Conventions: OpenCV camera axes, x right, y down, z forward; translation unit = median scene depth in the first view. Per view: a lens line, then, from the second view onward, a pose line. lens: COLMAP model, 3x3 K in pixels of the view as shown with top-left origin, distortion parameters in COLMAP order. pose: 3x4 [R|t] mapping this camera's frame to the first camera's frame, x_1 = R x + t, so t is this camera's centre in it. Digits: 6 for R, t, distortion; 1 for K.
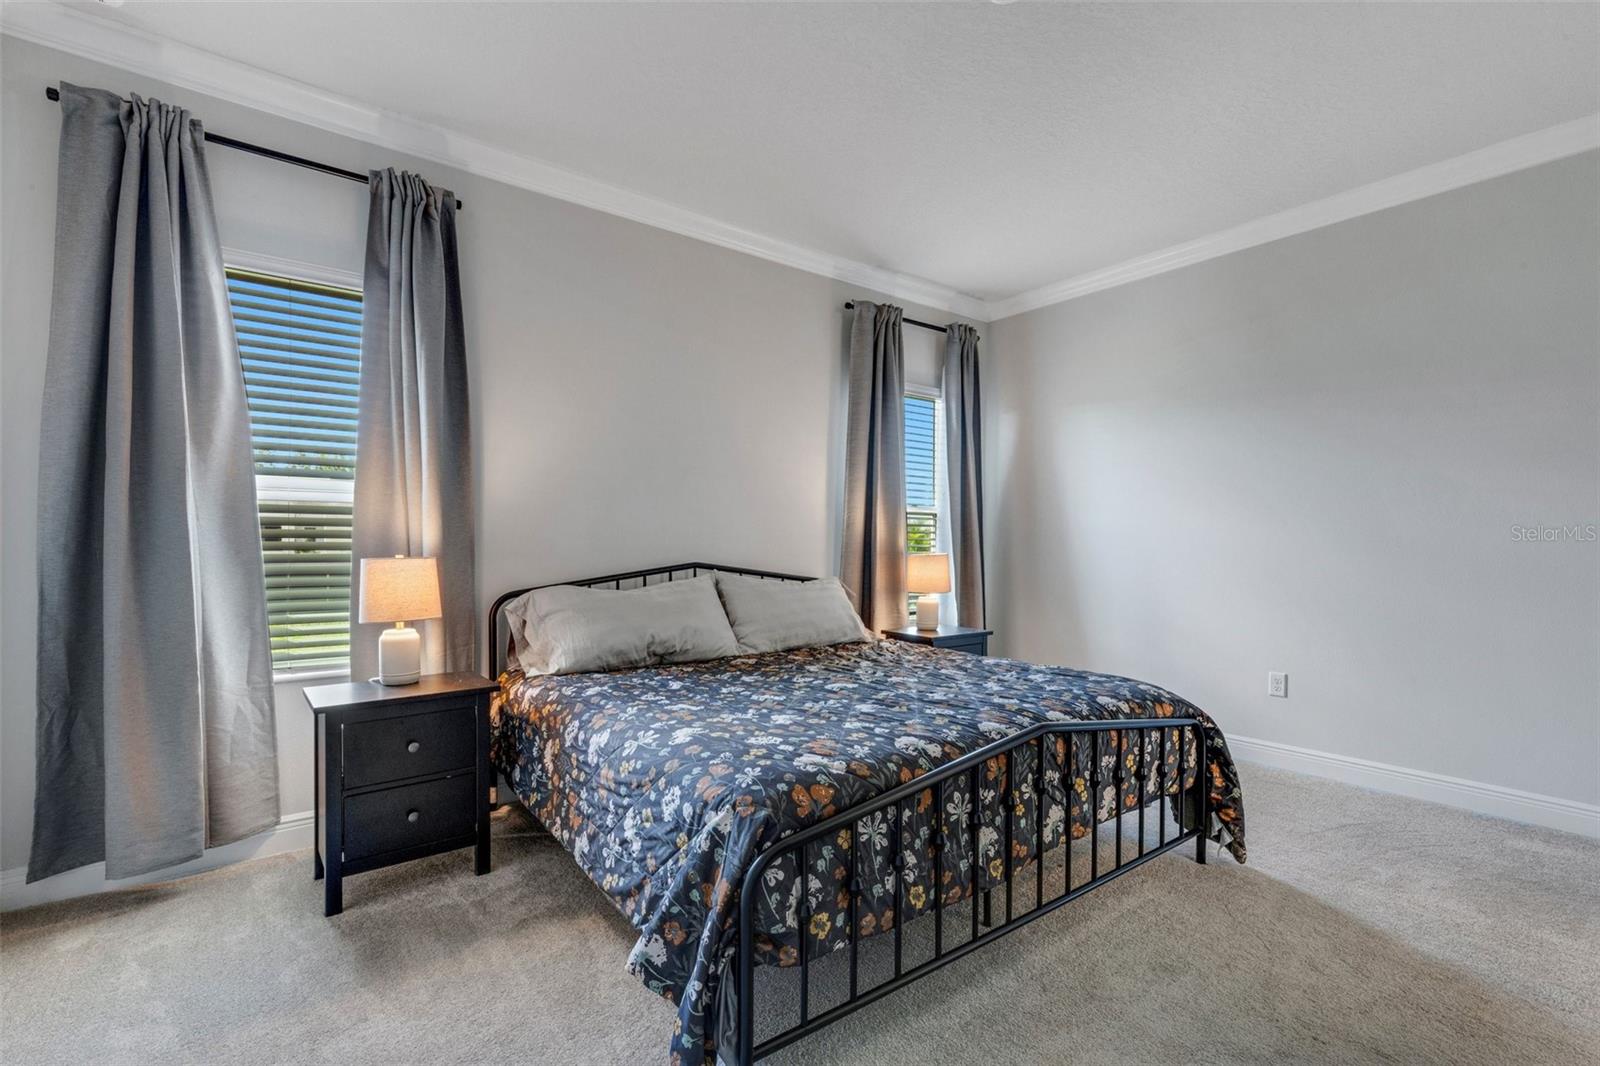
lens RADIAL K [[738.1, 0, 800.8], [0, 738.1, 542.0], [0, 0, 1]] dist [-0.001187, 0.000086]
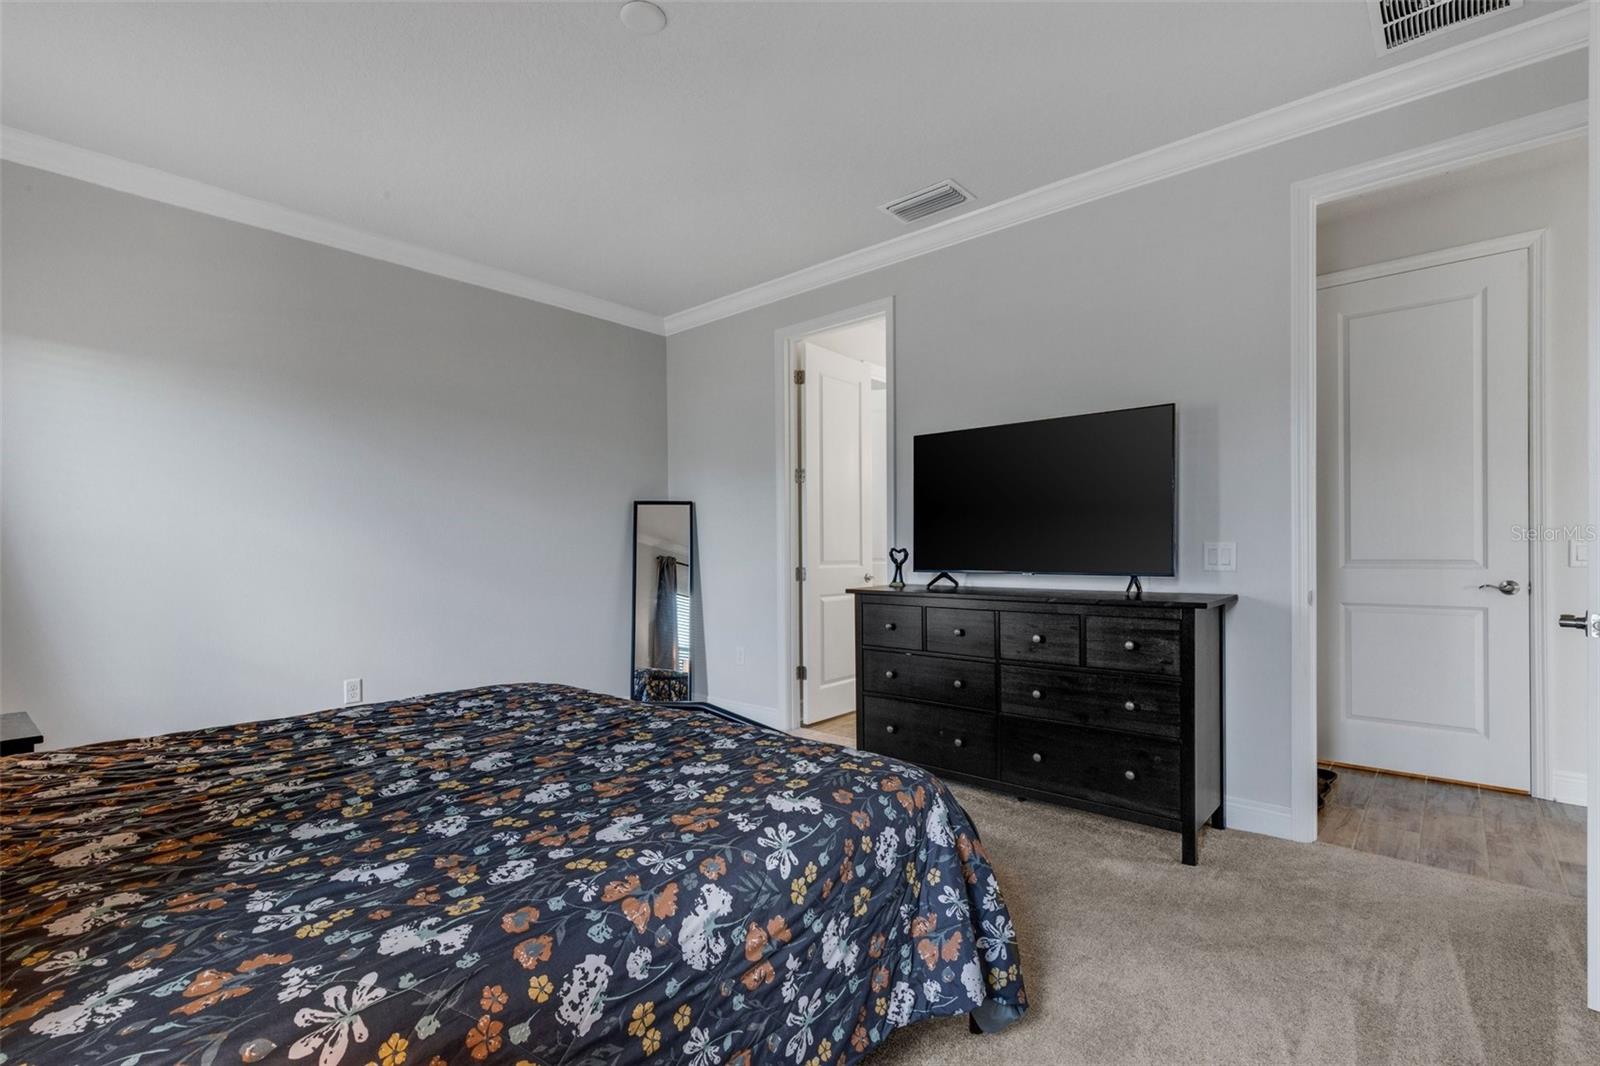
lens RADIAL K [[731.5, 0, 802.8], [0, 731.5, 538.1], [0, 0, 1]] dist [0.000641, 0.000614]
pose [[-0.190924, 0.011758, 0.981534, -0.899096], [0.004180, 0.999929, -0.011165, -0.003338], [-0.981596, 0.001971, -0.190960, 1.130860]]
